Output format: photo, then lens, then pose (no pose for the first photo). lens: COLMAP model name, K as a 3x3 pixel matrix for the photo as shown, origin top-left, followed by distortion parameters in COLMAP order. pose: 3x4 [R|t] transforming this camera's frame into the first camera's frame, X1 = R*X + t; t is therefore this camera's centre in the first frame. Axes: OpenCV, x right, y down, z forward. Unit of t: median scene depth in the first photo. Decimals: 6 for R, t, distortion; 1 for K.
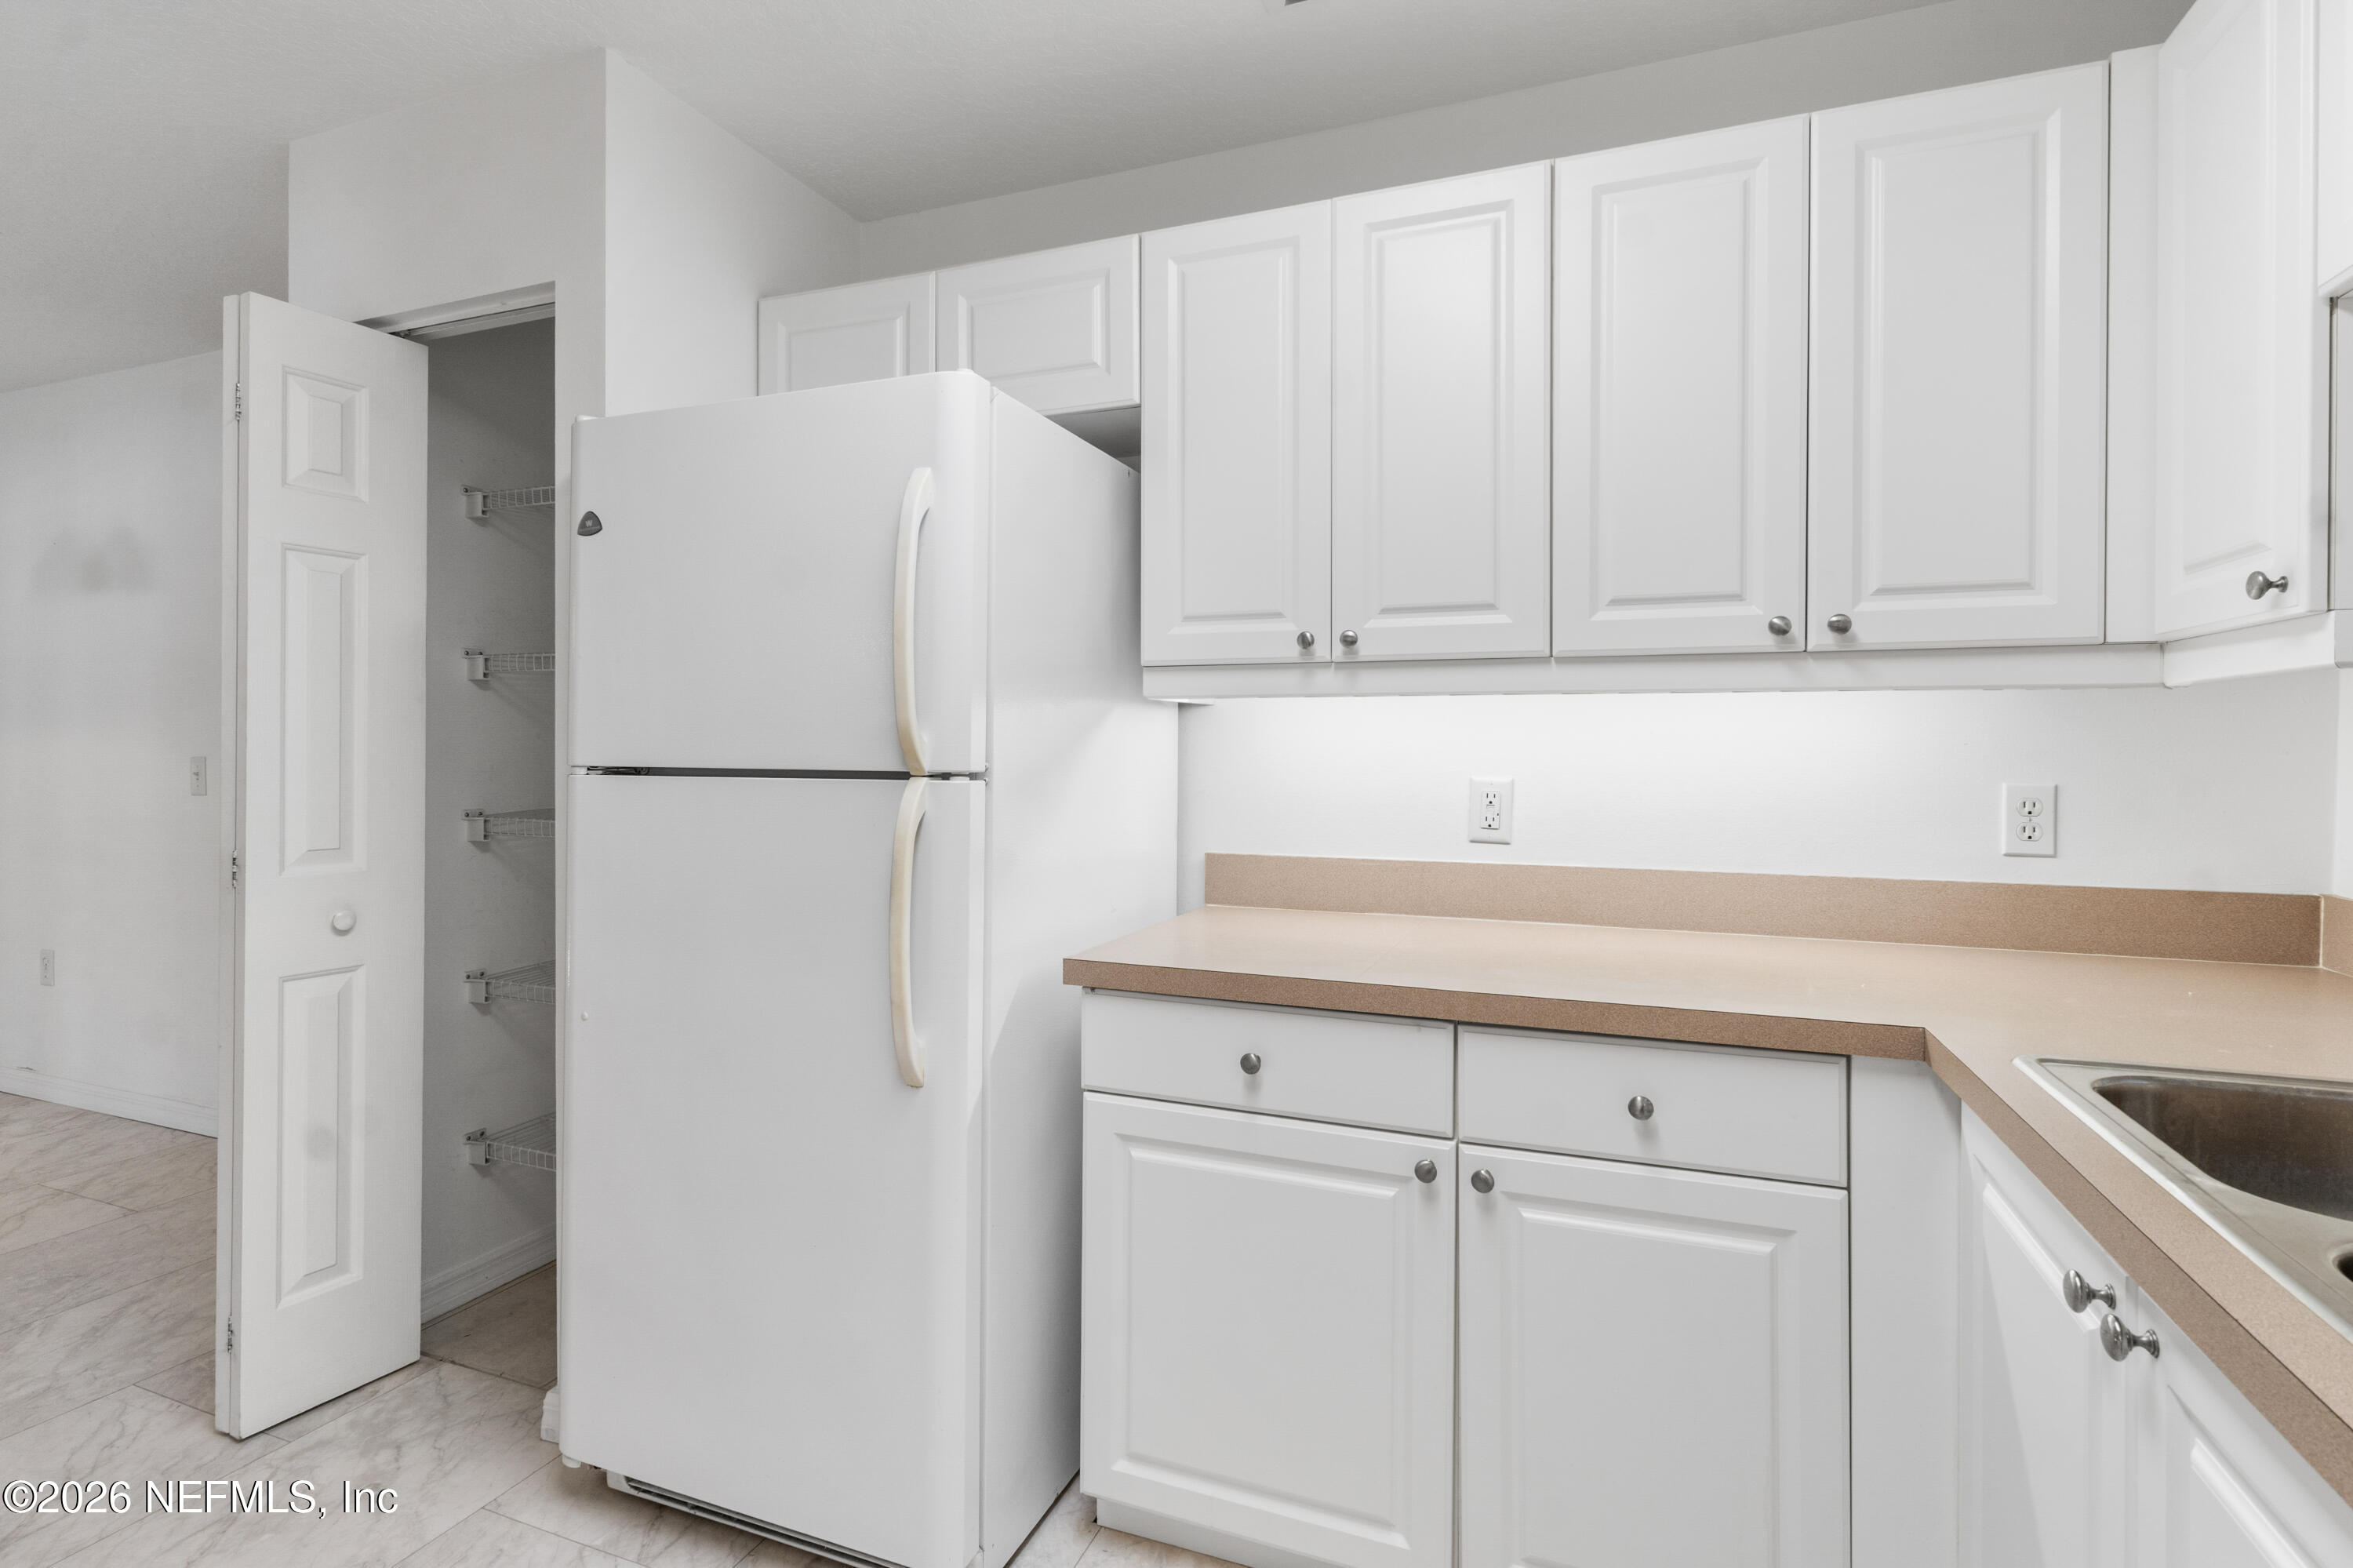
lens RADIAL K [[1143.8, 0, 1179.5], [0, 1143.8, 743.2], [0, 0, 1]] dist [0.001206, -0.000305]
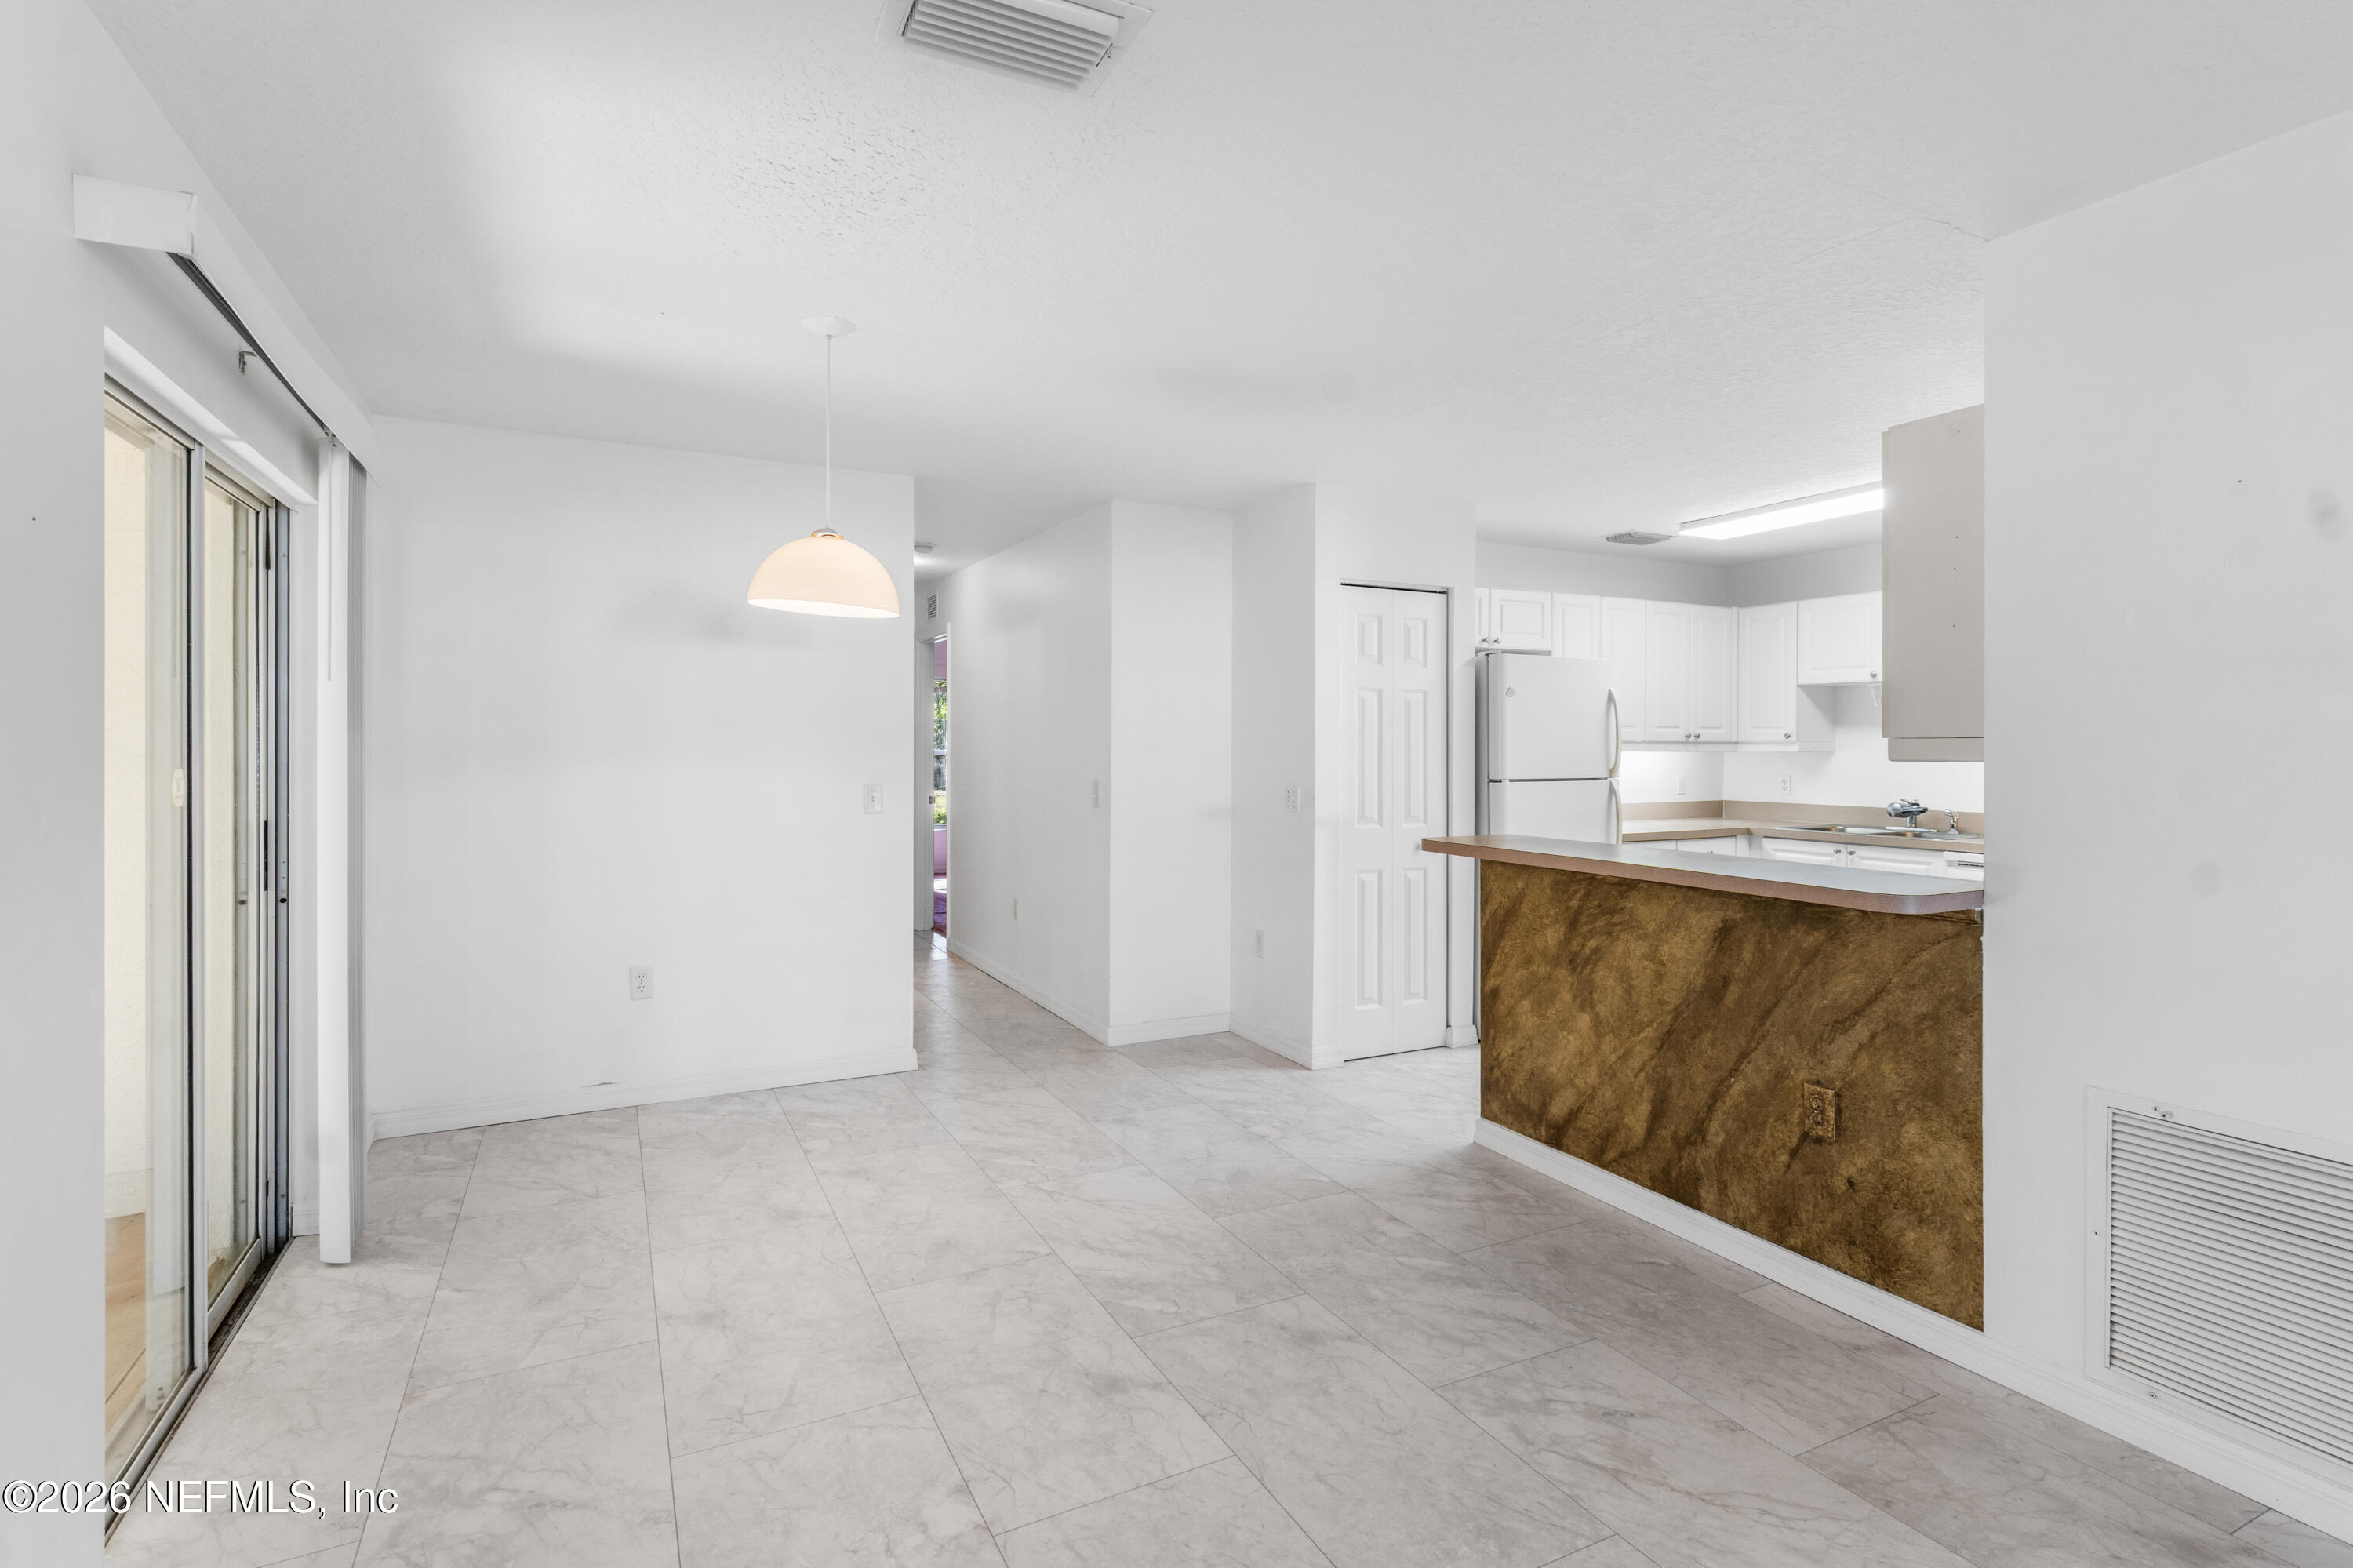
lens RADIAL K [[1143.8, 0, 1175.1], [0, 1143.8, 759.6], [0, 0, 1]] dist [0.001206, -0.000305]
pose [[0.658727, -0.009889, 0.752317, -2.488171], [-0.002125, 0.999885, 0.015004, -0.054662], [-0.752379, -0.011482, 0.658631, -0.158933]]
